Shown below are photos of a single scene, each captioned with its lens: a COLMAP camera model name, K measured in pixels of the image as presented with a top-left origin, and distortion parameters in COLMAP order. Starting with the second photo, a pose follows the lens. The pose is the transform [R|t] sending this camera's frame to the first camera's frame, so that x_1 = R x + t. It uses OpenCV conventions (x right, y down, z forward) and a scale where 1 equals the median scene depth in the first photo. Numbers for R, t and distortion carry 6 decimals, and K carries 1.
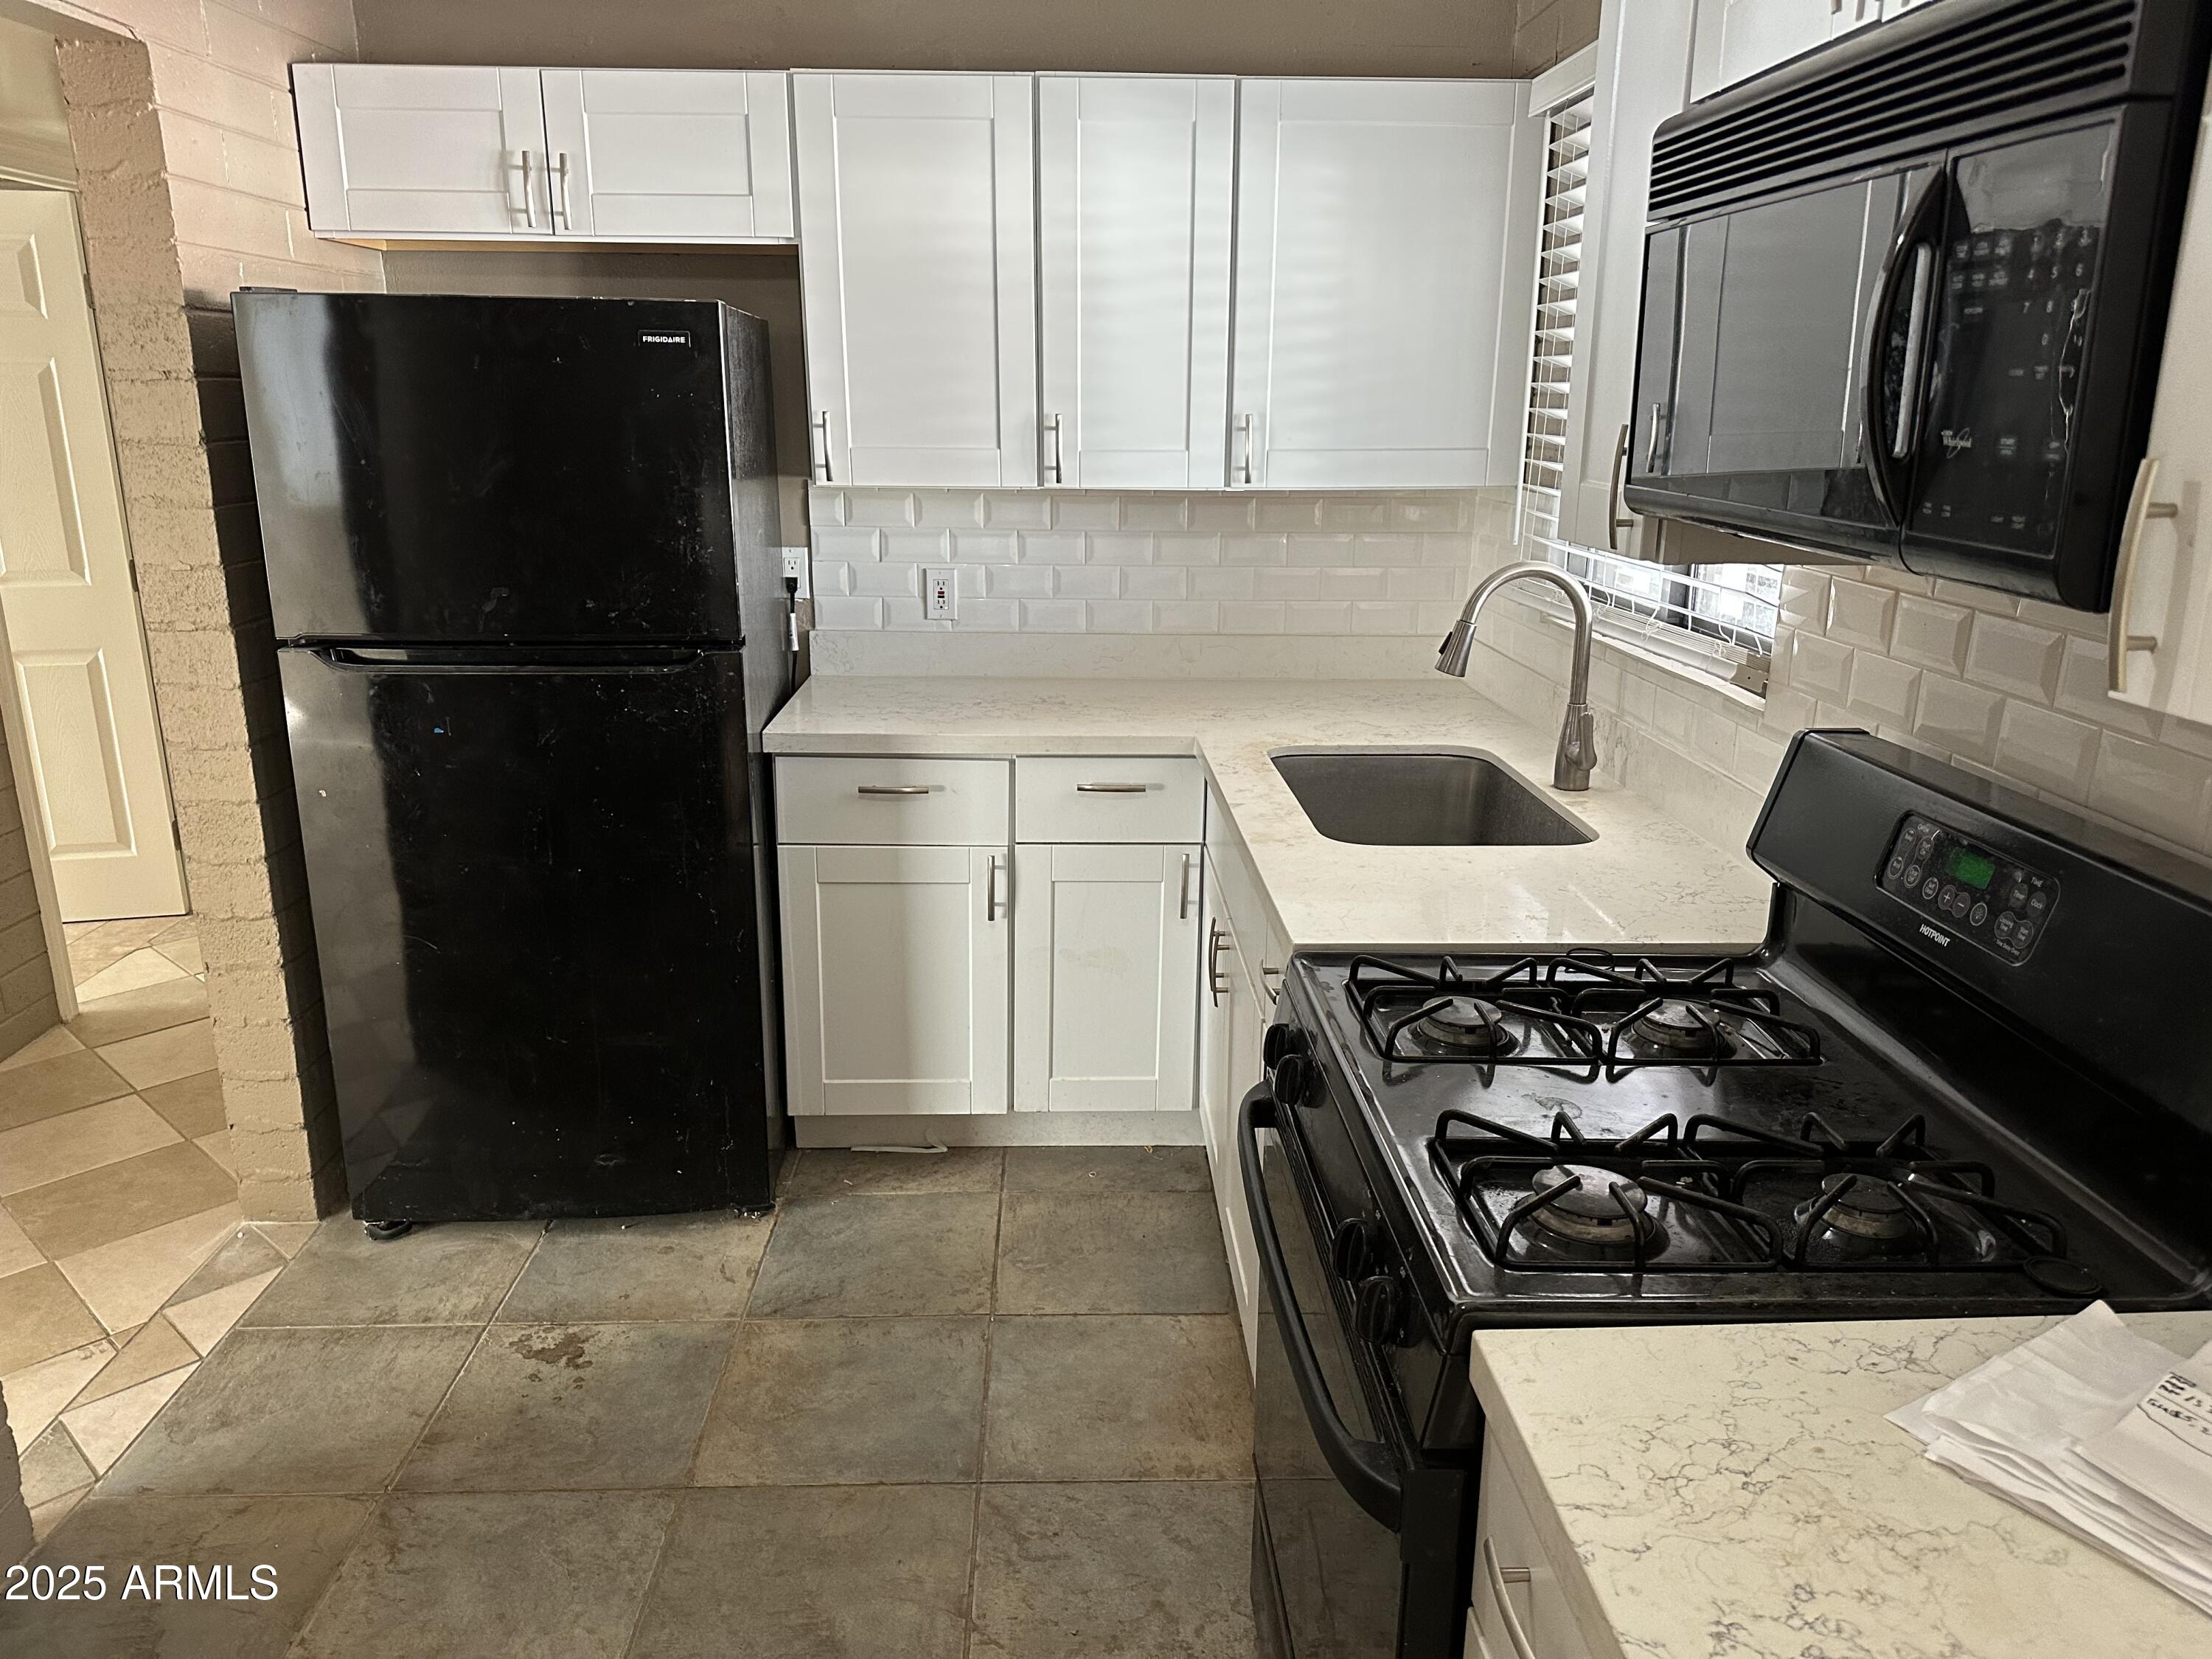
lens RADIAL K [[1541.8, 0, 1105.4], [0, 1541.8, 835.6], [0, 0, 1]] dist [0.117857, -0.182322]
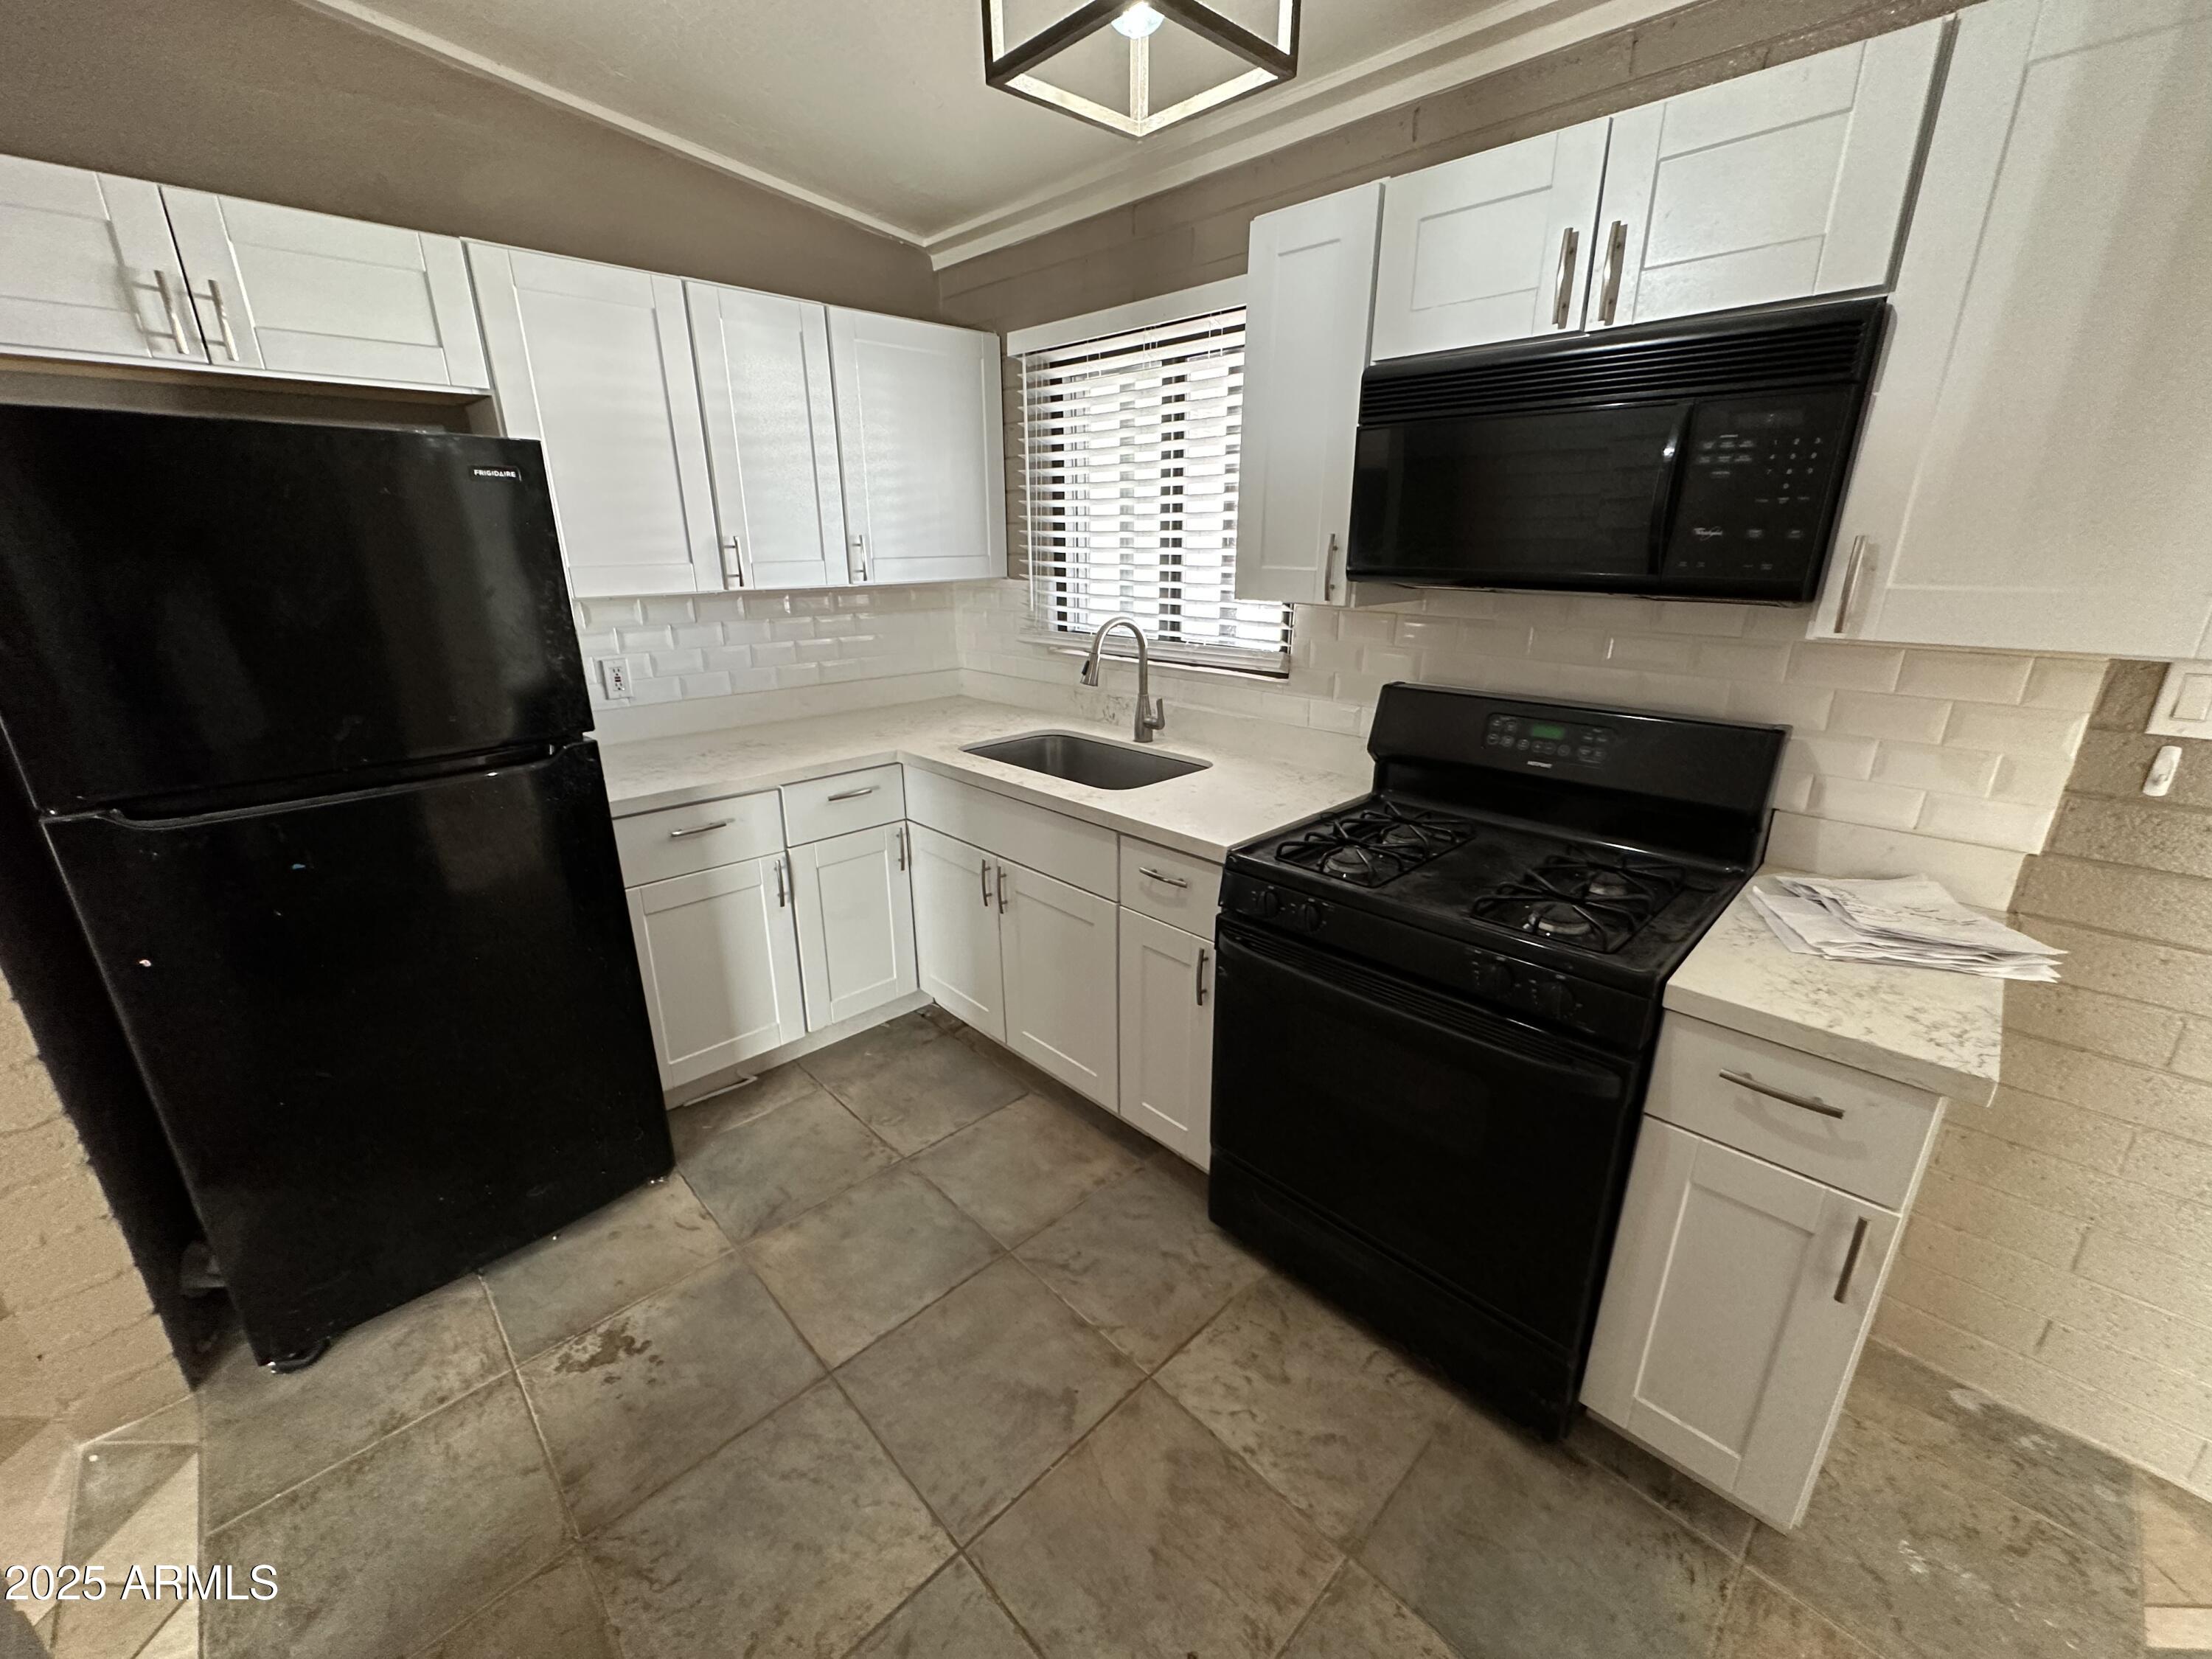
lens RADIAL K [[884.6, 0, 1104.2], [0, 884.6, 831.8], [0, 0, 1]] dist [0.001099, 0.000630]
pose [[0.743072, -0.223606, 0.630749, -0.358724], [0.188783, 0.974286, 0.122991, -0.055101], [-0.642031, 0.027684, 0.766178, 0.213771]]
